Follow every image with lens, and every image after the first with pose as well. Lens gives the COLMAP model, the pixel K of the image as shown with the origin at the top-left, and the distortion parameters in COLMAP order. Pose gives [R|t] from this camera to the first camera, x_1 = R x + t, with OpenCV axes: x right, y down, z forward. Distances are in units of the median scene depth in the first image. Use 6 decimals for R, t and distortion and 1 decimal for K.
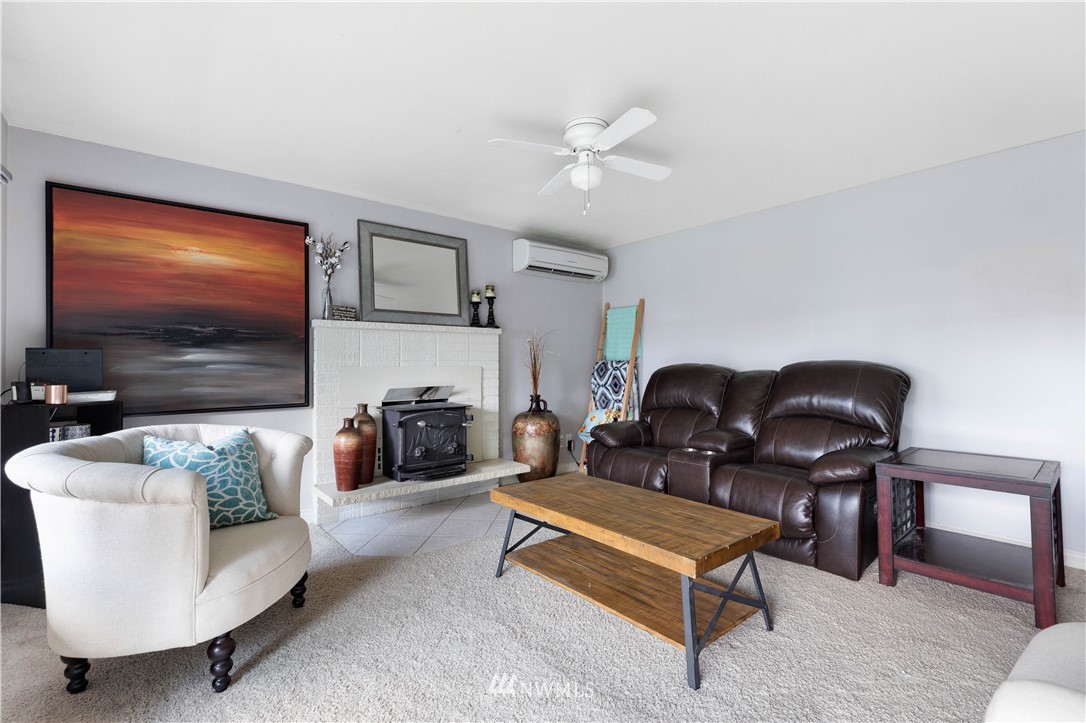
lens RADIAL K [[488.4, 0, 545.1], [0, 488.4, 360.2], [0, 0, 1]] dist [0.000175, -0.000093]
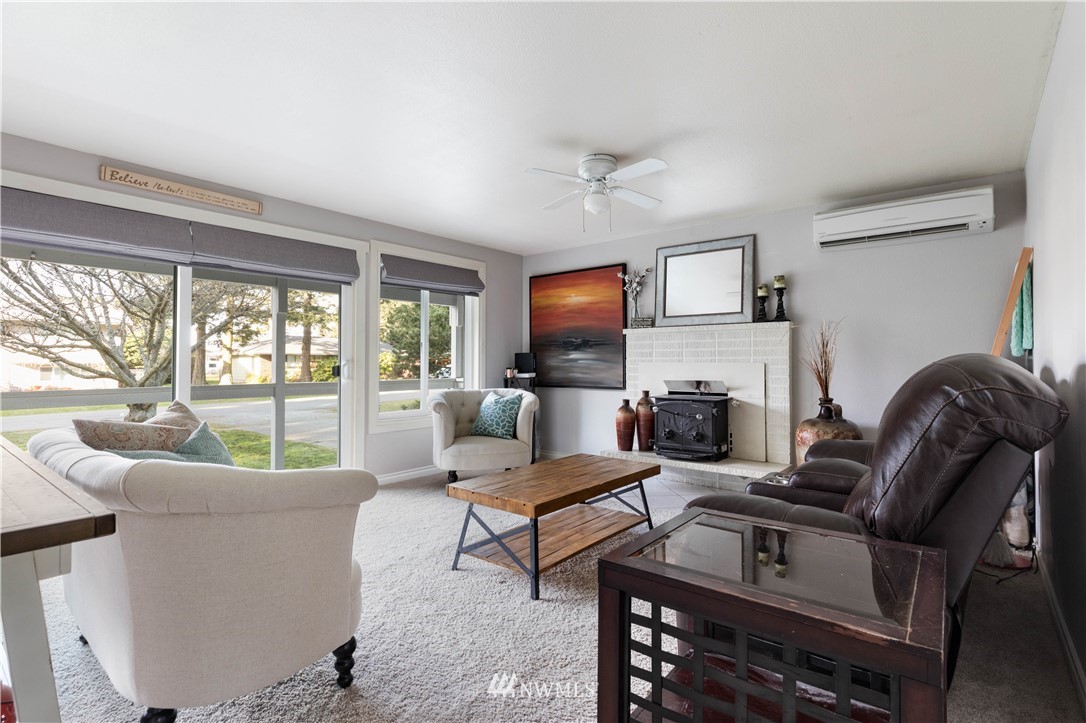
lens RADIAL K [[524.3, 0, 544.7], [0, 524.3, 361.0], [0, 0, 1]] dist [0.003120, 0.000199]
pose [[0.180936, 0.006853, -0.983471, 0.939300], [0.009993, 0.999911, 0.008806, -0.005821], [0.983444, -0.011421, 0.180852, 0.457904]]
